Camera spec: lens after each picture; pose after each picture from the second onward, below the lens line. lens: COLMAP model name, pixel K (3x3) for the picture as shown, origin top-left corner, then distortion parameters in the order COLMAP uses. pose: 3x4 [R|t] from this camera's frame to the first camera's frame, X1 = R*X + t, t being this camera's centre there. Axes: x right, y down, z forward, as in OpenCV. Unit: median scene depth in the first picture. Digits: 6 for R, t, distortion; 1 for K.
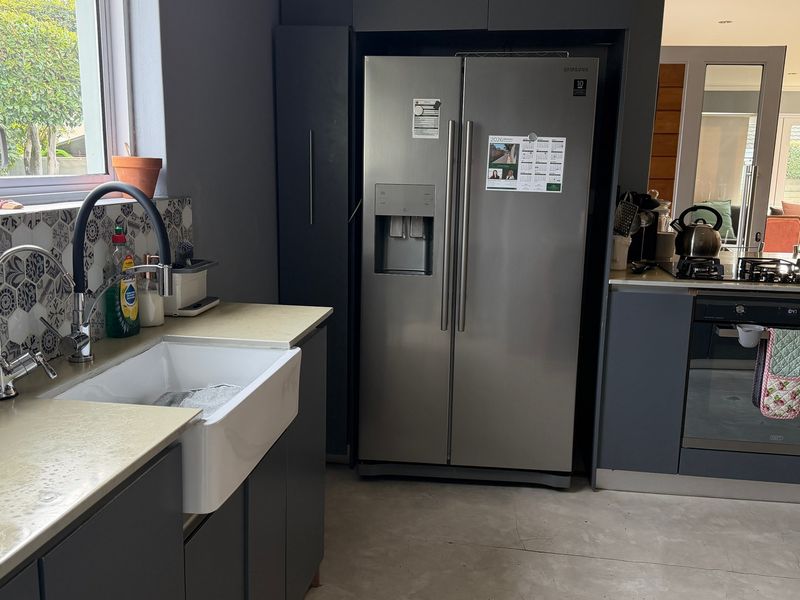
lens RADIAL K [[747.0, 0, 411.7], [0, 747.0, 301.0], [0, 0, 1]] dist [0.104748, -0.207614]
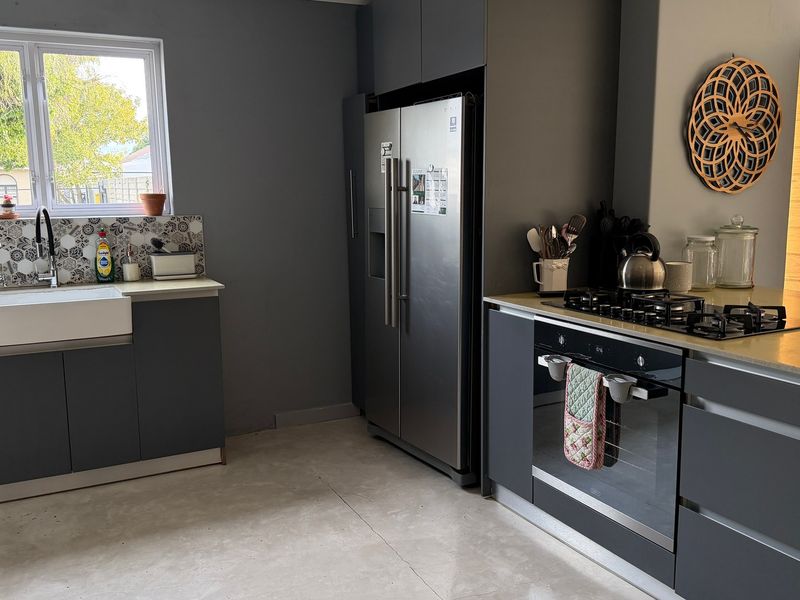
lens RADIAL K [[747.0, 0, 411.7], [0, 747.0, 301.0], [0, 0, 1]] dist [0.104748, -0.207614]
pose [[0.587640, 0.096616, -0.803334, 1.098682], [-0.126223, 0.991636, 0.026930, -0.040046], [0.799217, 0.085574, 0.594920, 0.295672]]
